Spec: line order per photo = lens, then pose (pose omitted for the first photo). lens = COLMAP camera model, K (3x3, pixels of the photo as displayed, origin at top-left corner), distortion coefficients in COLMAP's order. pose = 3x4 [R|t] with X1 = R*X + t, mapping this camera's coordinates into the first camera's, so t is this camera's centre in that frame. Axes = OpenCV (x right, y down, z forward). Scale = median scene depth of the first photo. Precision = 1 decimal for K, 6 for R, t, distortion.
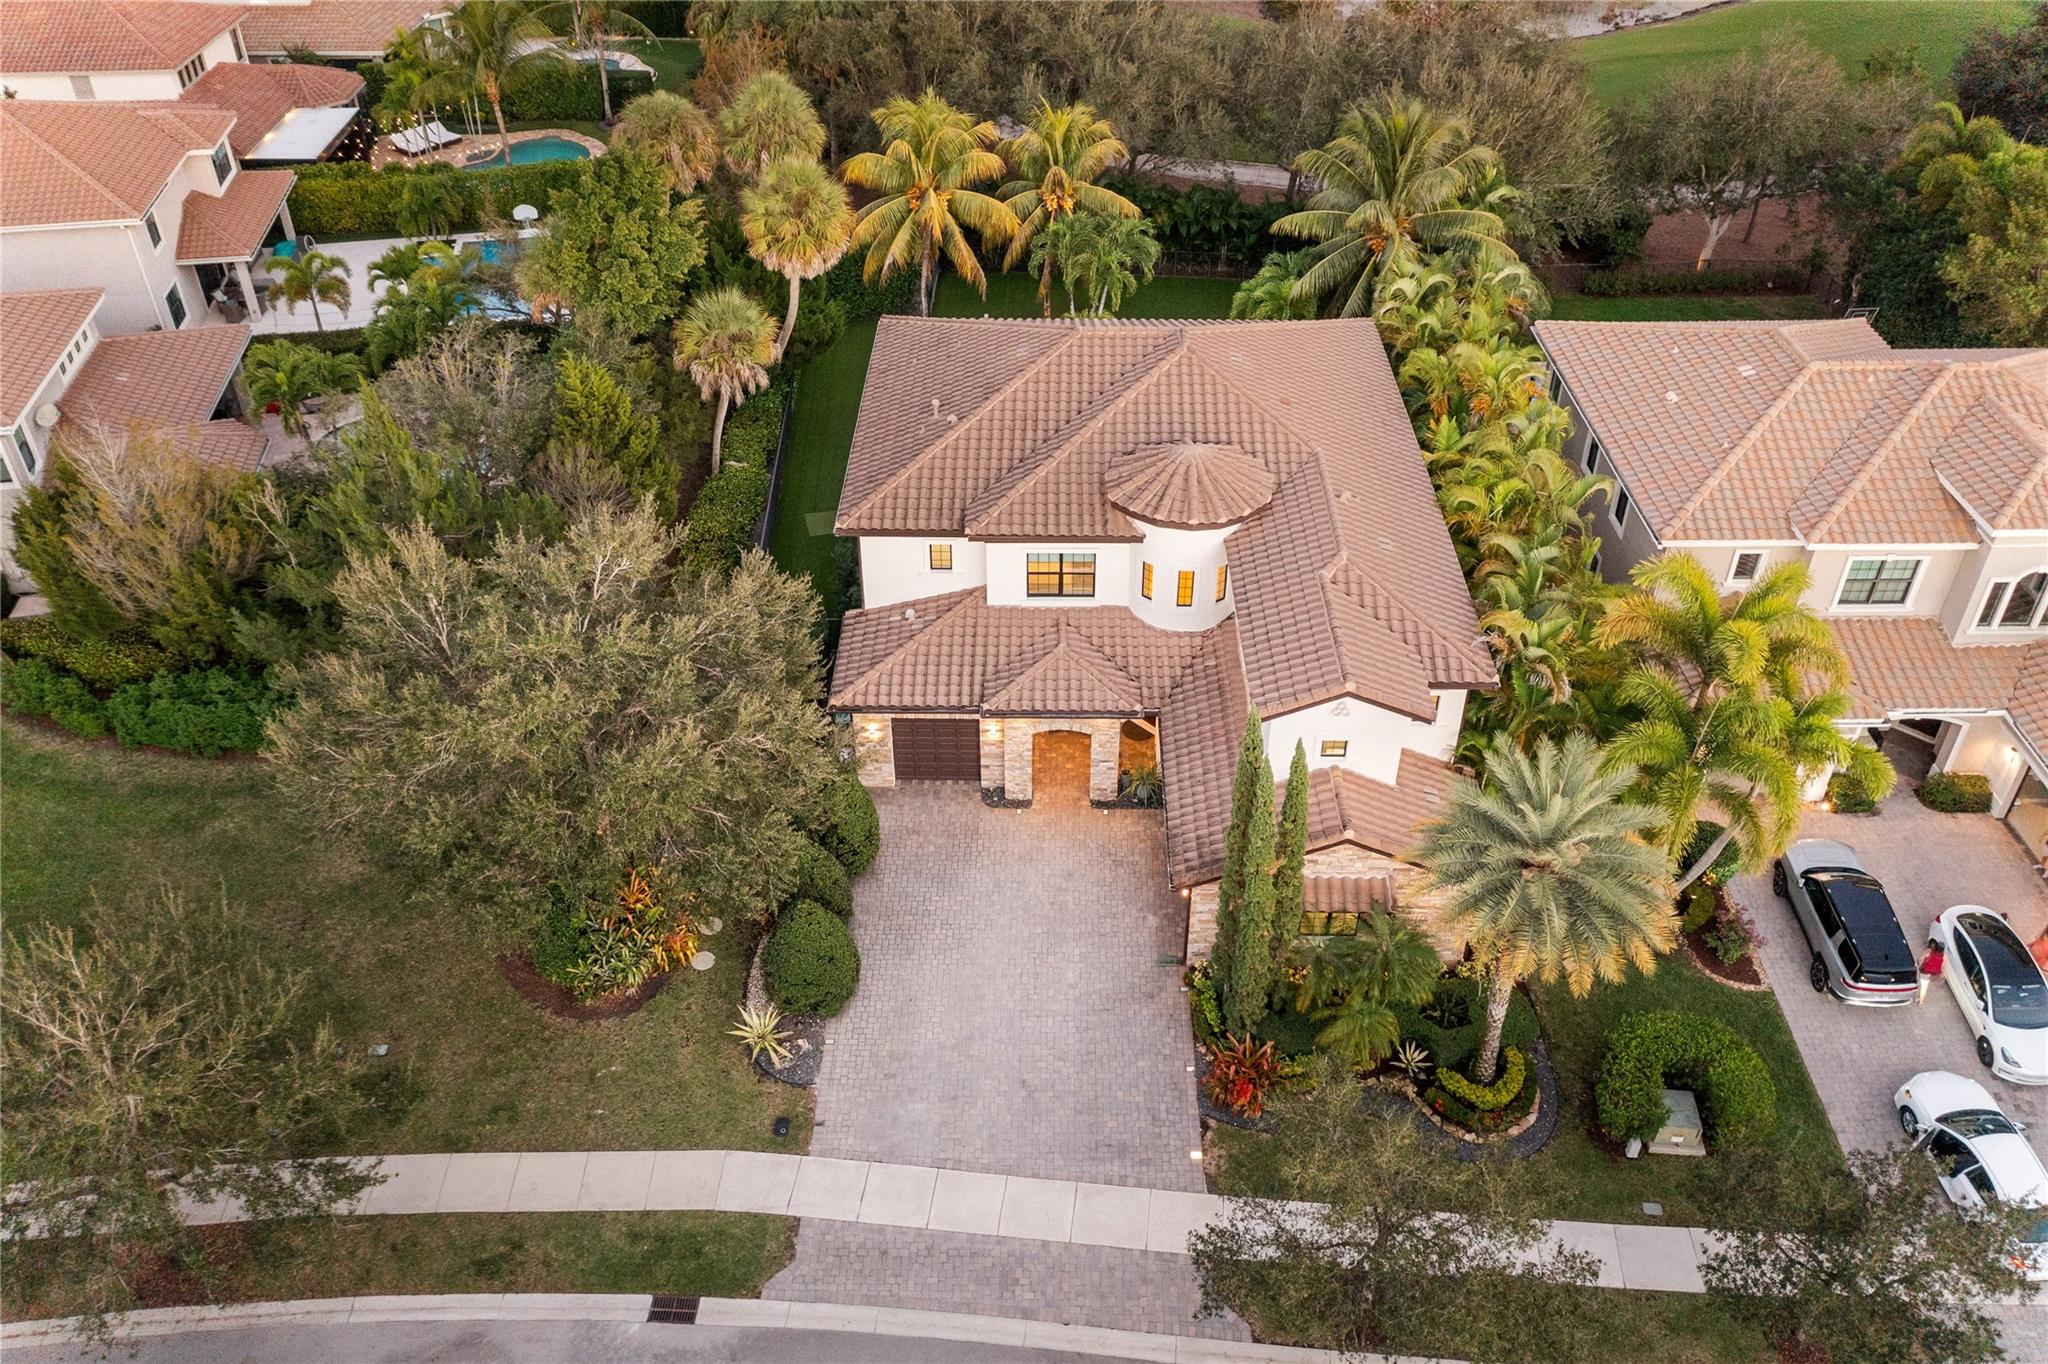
lens RADIAL K [[1635.6, 0, 1022.3], [0, 1635.6, 653.6], [0, 0, 1]] dist [0.002547, -0.011653]
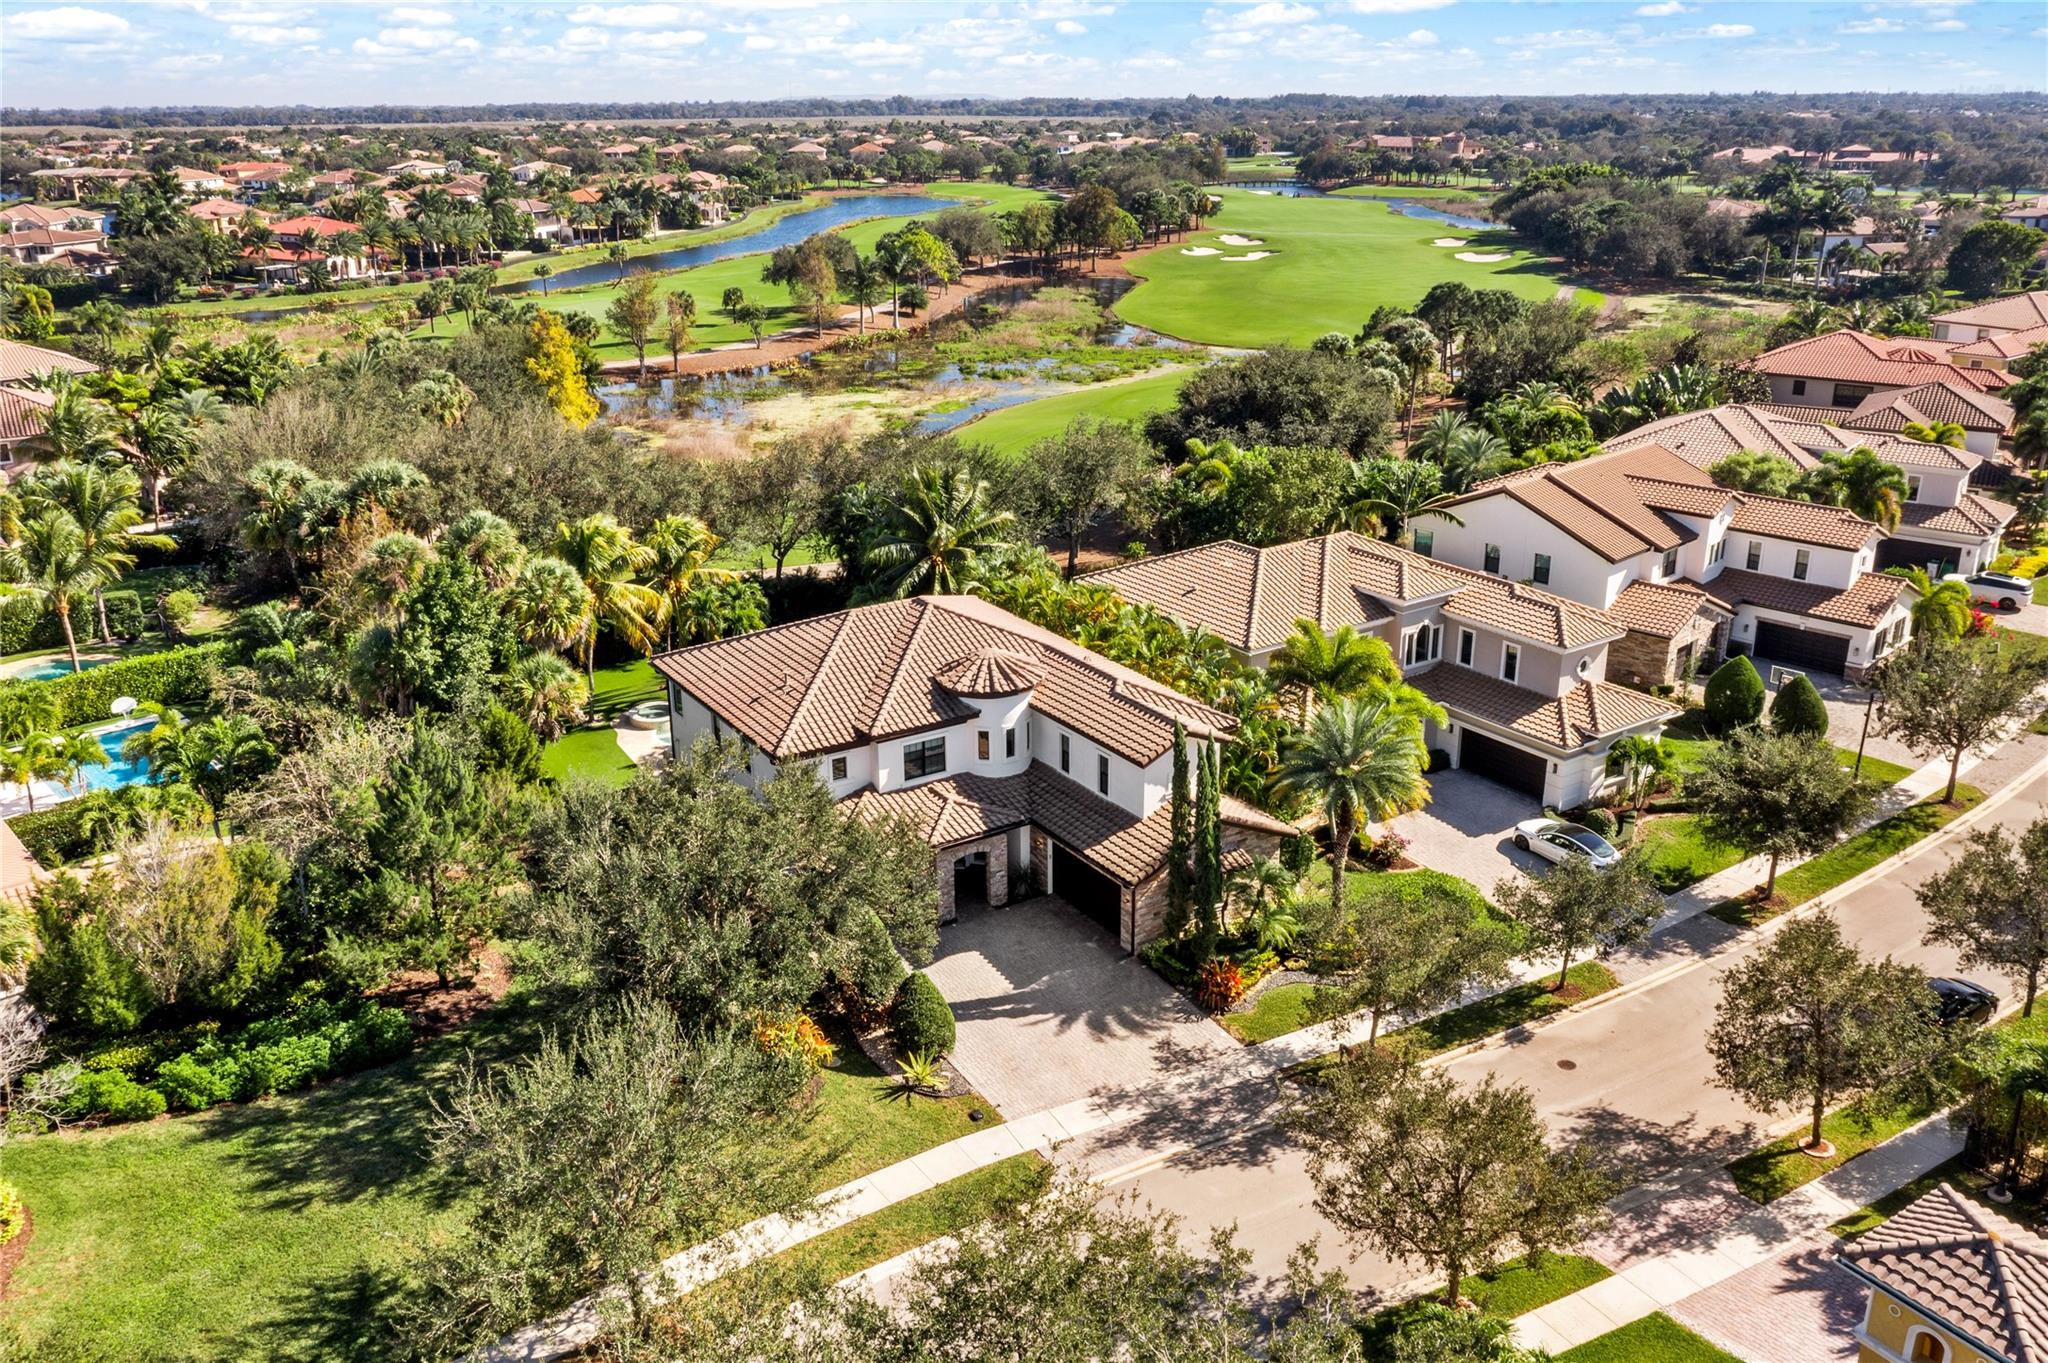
lens RADIAL K [[1635.6, 0, 1022.3], [0, 1635.6, 653.1], [0, 0, 1]] dist [0.002547, -0.011653]
pose [[0.832179, -0.181150, 0.524083, -0.645224], [0.332101, 0.919698, -0.209439, 0.196992], [-0.444058, 0.348339, 0.825513, -0.239147]]
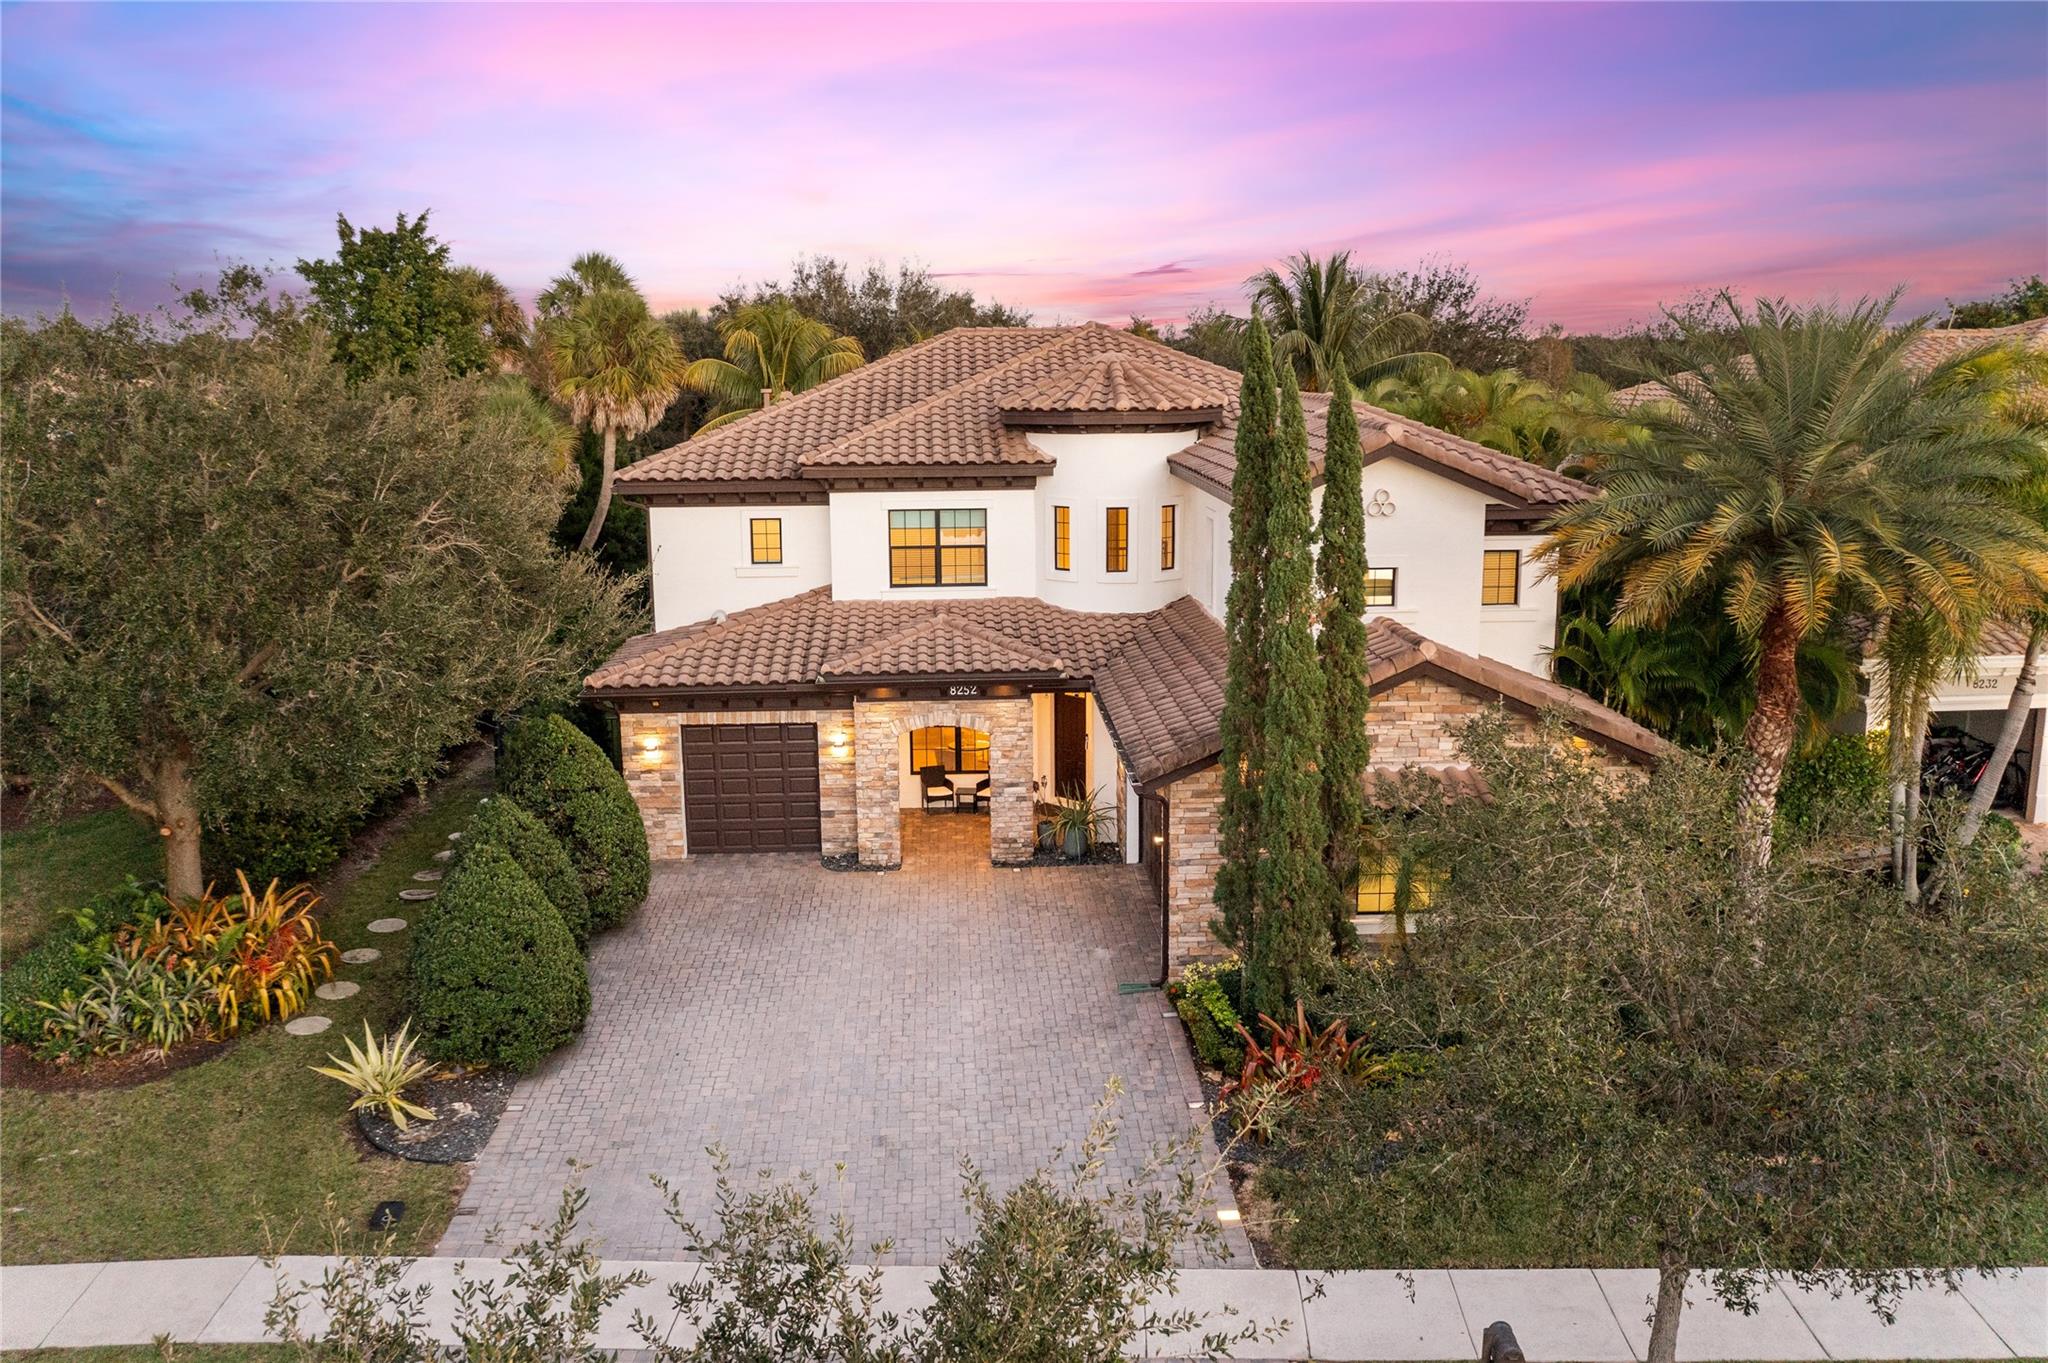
lens RADIAL K [[1626.0, 0, 1016.8], [0, 1626.0, 653.0], [0, 0, 1]] dist [0.002816, -0.003158]
pose [[0.997639, -0.019786, 0.065767, 0.011118], [0.046081, 0.902895, -0.427384, 0.298786], [-0.050925, 0.429405, 0.901675, 0.402975]]
